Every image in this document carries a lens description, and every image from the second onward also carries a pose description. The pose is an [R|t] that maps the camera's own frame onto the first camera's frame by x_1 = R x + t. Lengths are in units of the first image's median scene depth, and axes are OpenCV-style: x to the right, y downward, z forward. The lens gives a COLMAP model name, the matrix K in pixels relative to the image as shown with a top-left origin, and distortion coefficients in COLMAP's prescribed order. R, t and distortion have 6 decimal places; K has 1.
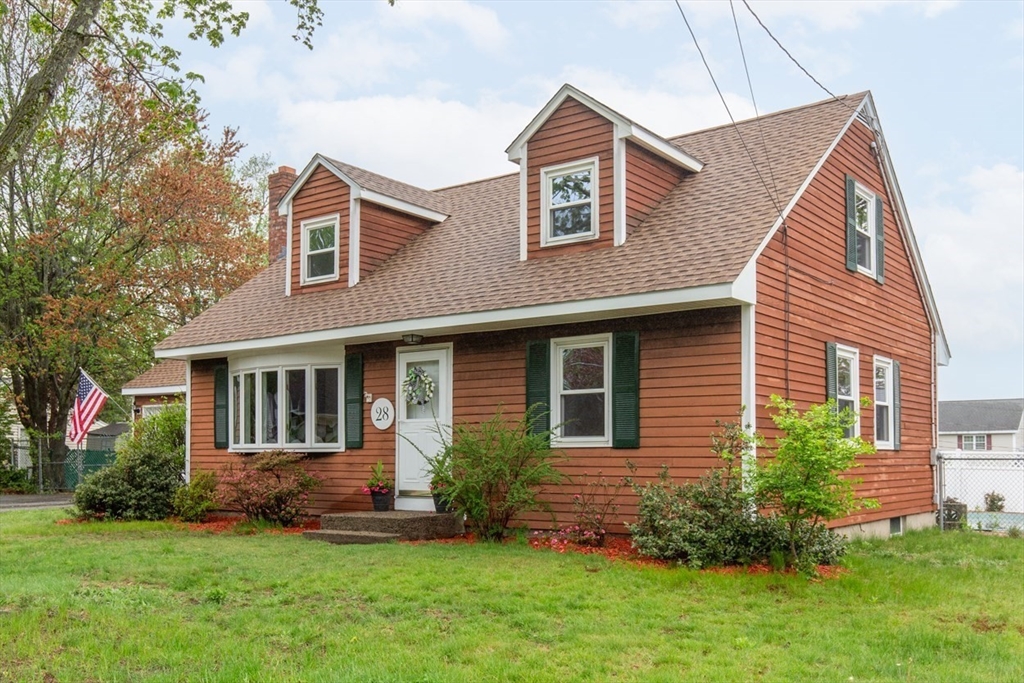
lens RADIAL K [[927.6, 0, 508.5], [0, 927.6, 347.8], [0, 0, 1]] dist [0.057878, 0.000000]
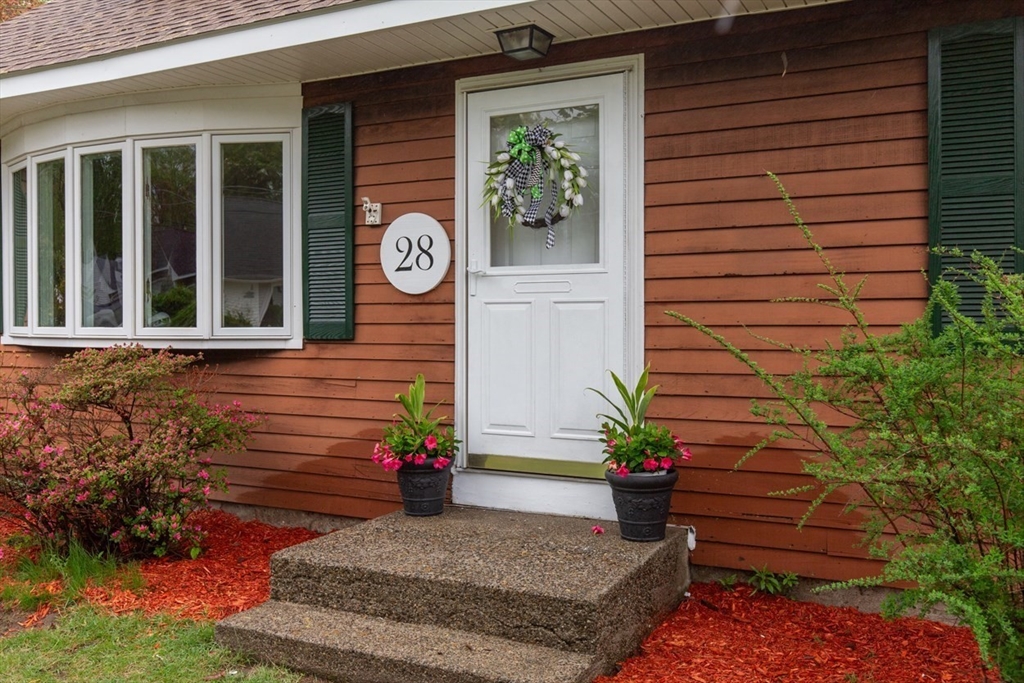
lens RADIAL K [[846.3, 0, 519.6], [0, 846.3, 308.6], [0, 0, 1]] dist [0.000361, -0.000411]
pose [[0.979418, 0.013202, 0.201413, -0.161614], [-0.029567, 0.996479, 0.078460, 0.064148], [-0.199668, -0.082800, 0.976359, 0.639454]]
